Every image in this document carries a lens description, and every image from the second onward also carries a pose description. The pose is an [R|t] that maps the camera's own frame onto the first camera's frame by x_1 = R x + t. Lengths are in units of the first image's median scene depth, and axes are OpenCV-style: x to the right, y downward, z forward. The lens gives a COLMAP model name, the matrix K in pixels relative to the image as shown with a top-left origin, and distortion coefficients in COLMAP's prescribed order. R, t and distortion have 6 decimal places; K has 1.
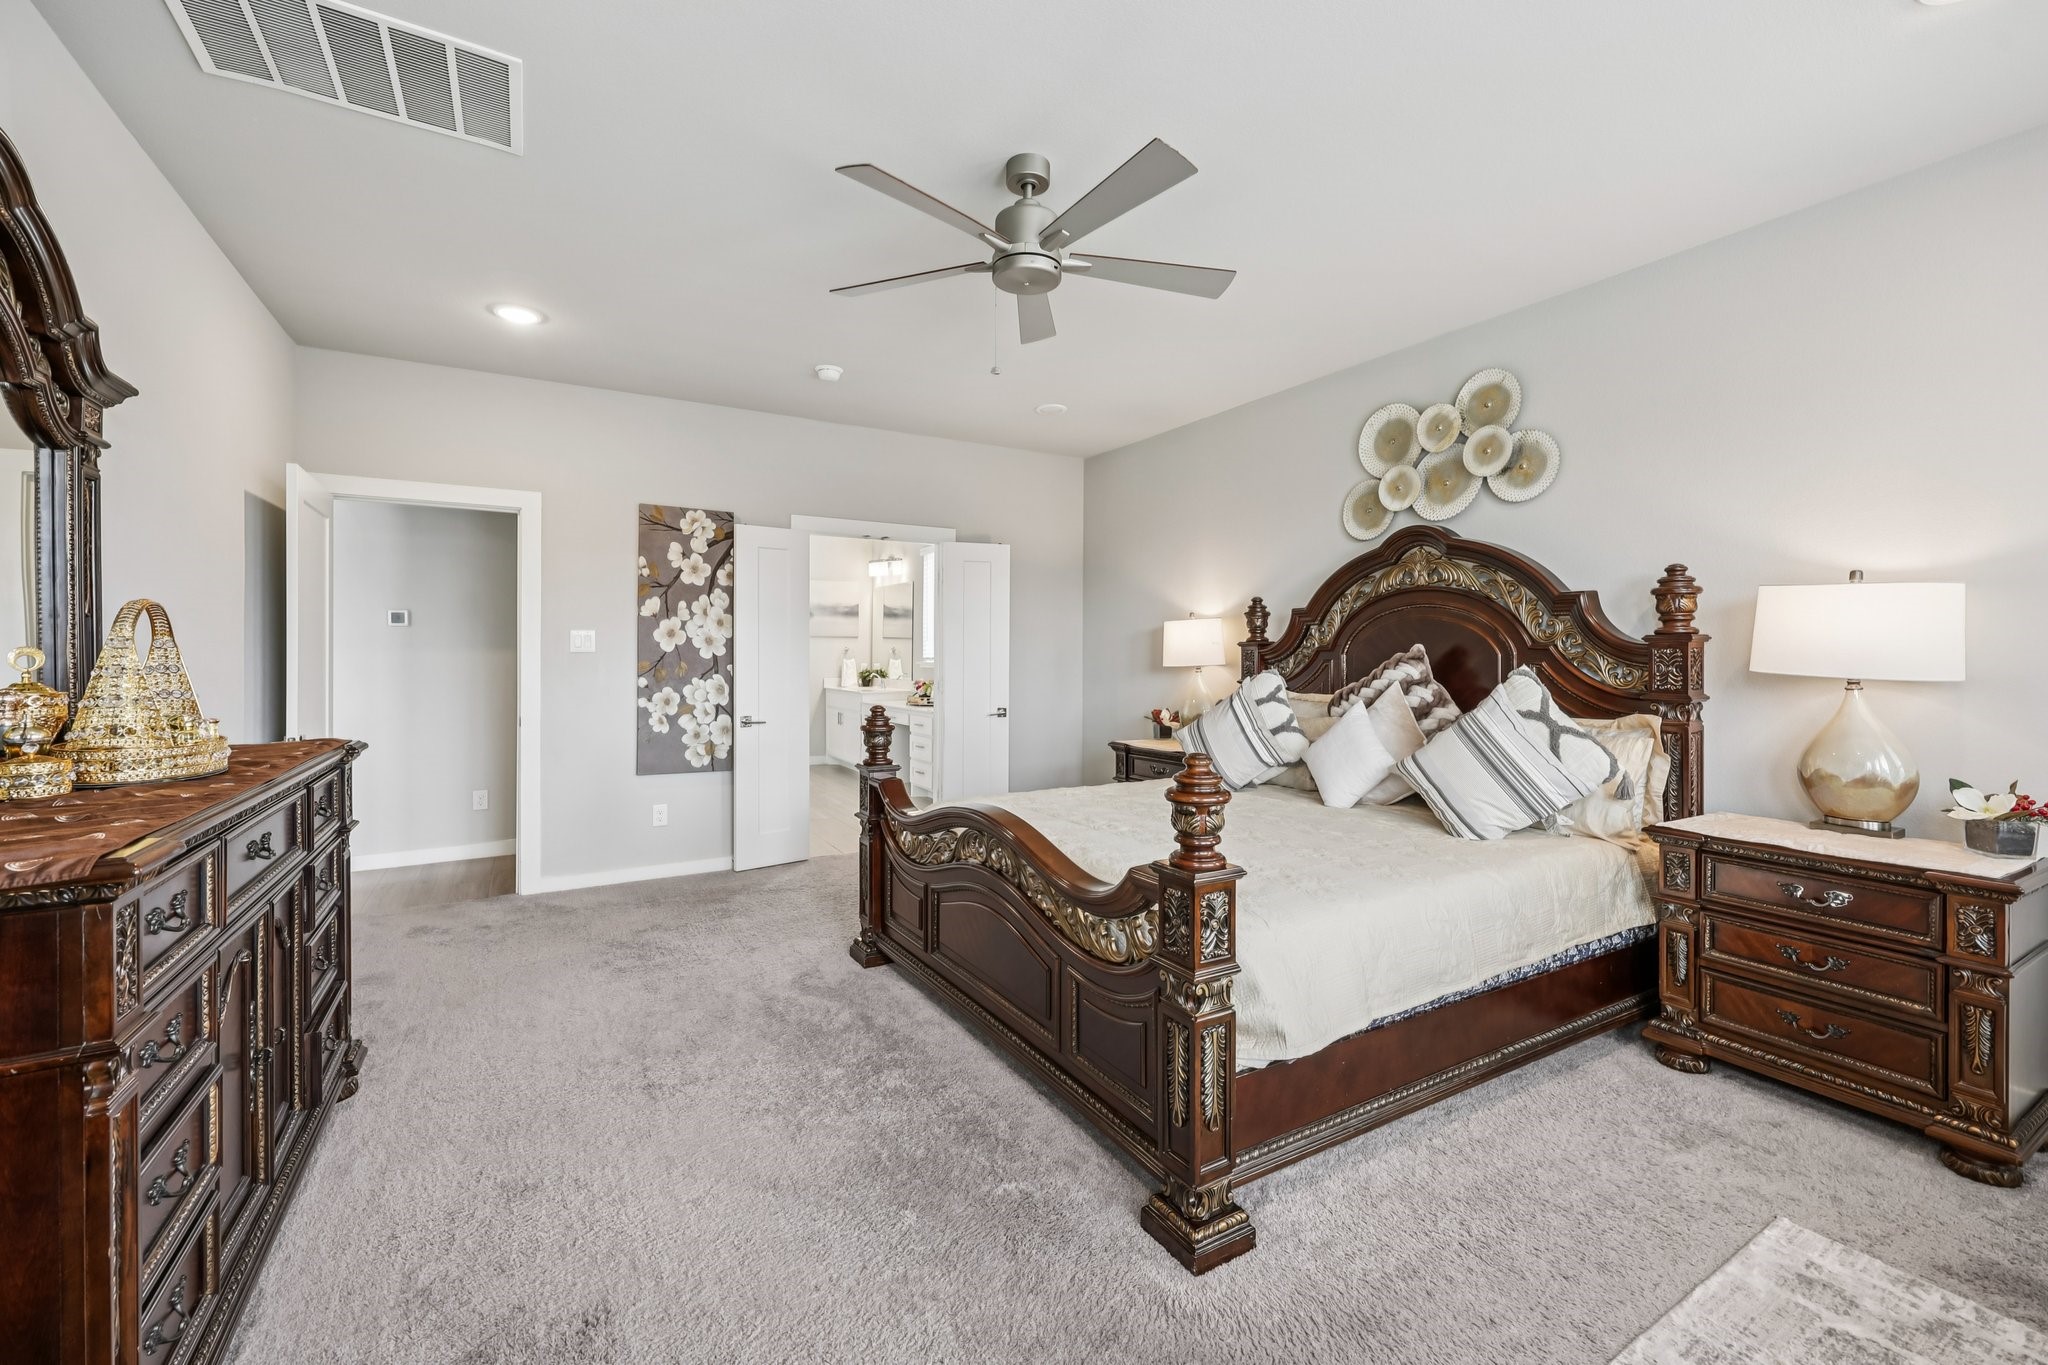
lens RADIAL K [[833.1, 0, 1022.9], [0, 833.1, 668.8], [0, 0, 1]] dist [-0.000881, -0.000148]
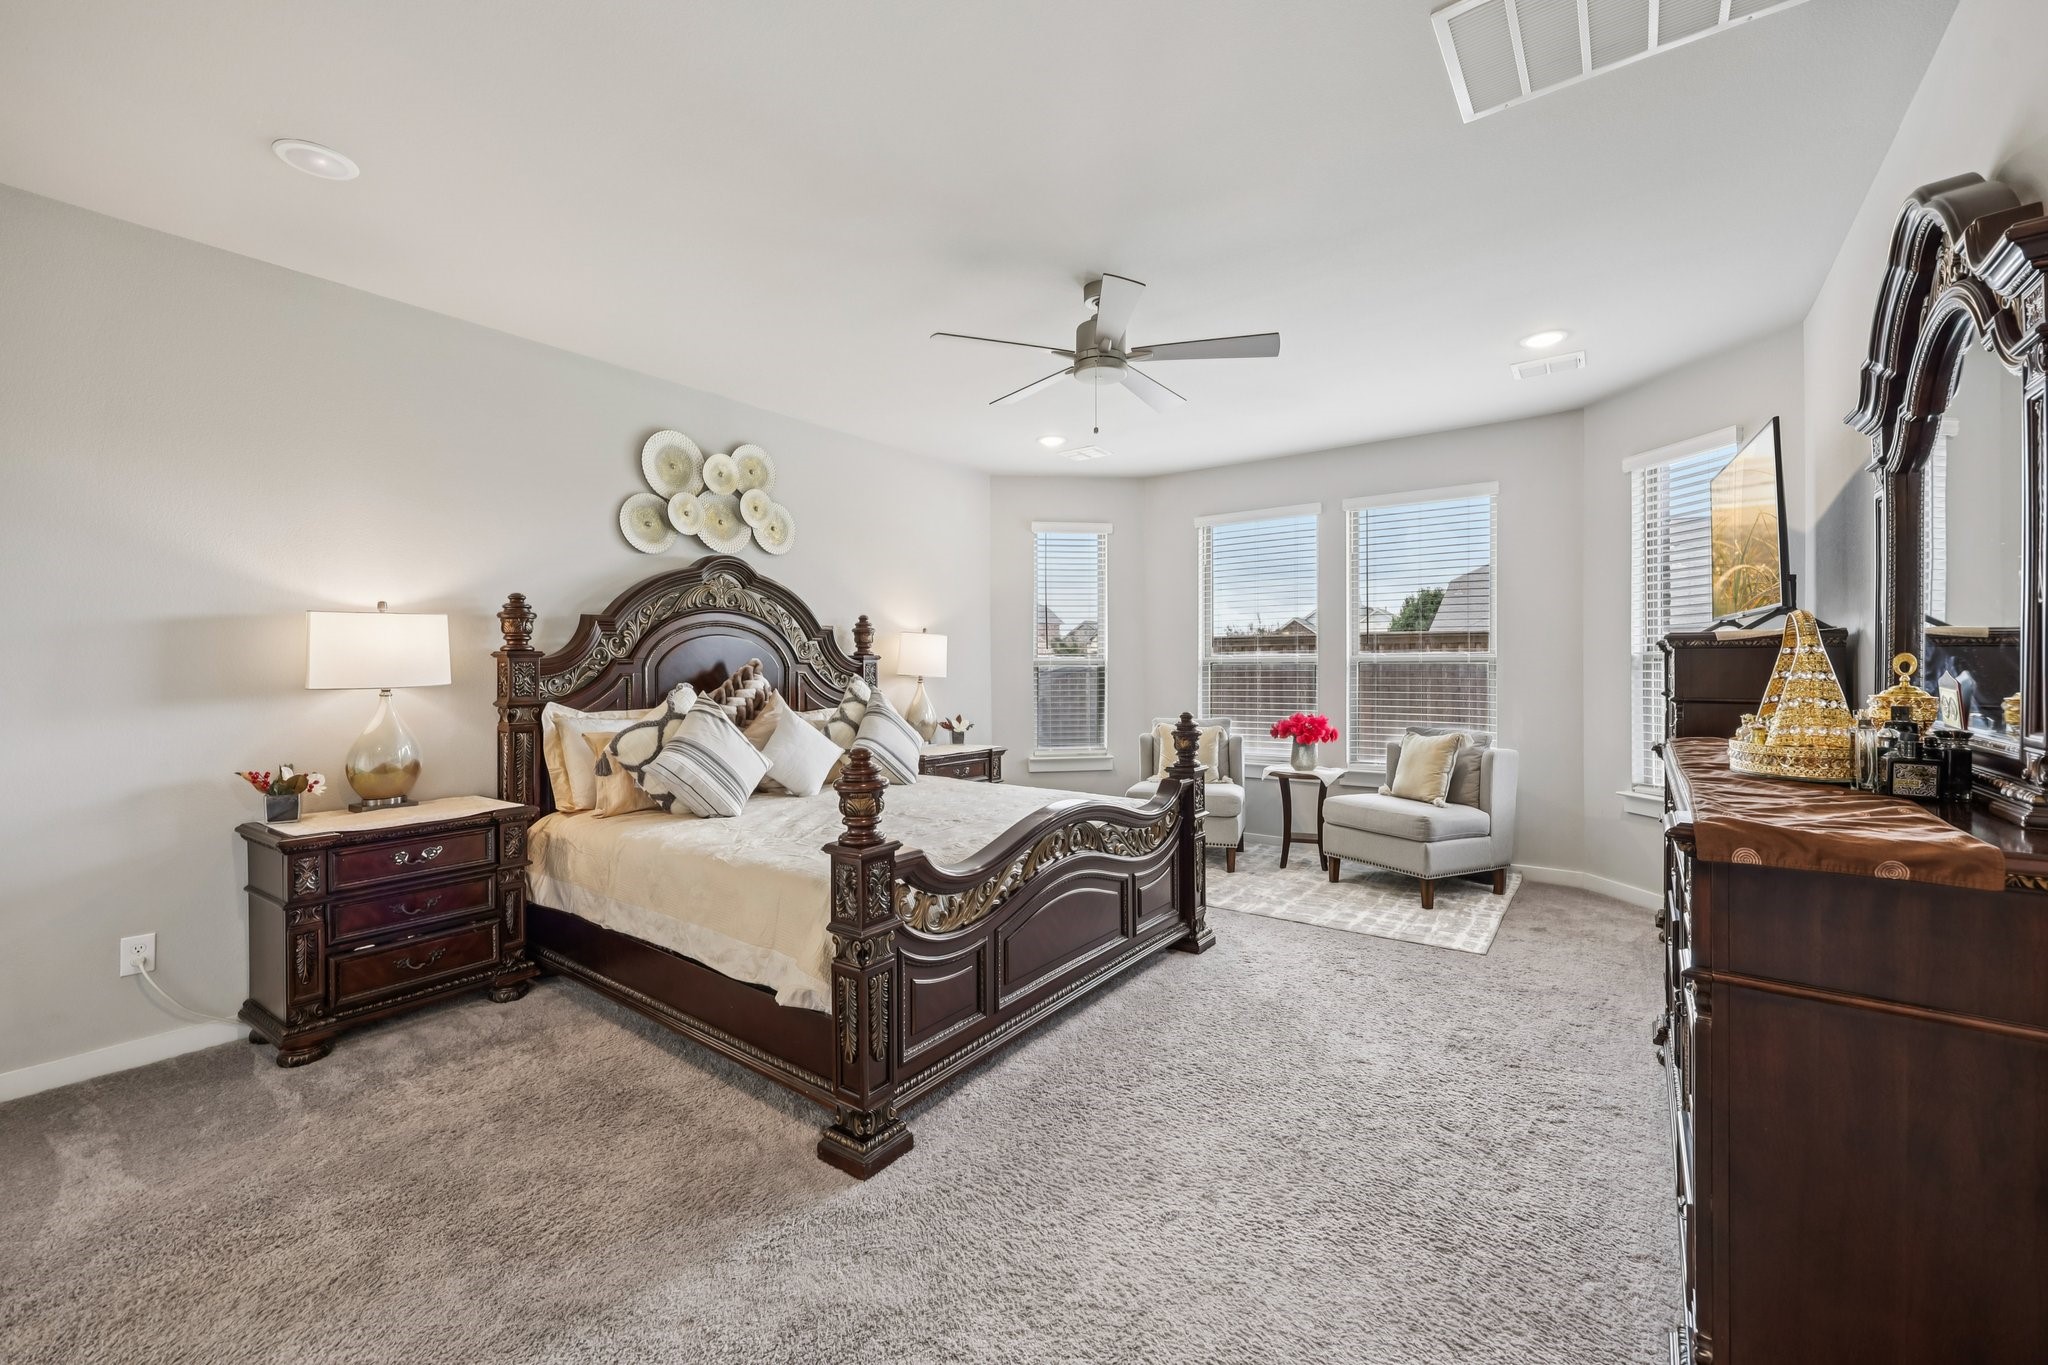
lens RADIAL K [[833.1, 0, 1021.1], [0, 833.1, 668.6], [0, 0, 1]] dist [-0.000881, -0.000148]
pose [[-0.390091, -0.010004, 0.920722, -0.731494], [0.009610, 0.999842, 0.014935, -0.029677], [-0.920726, 0.014674, -0.389933, 1.062093]]
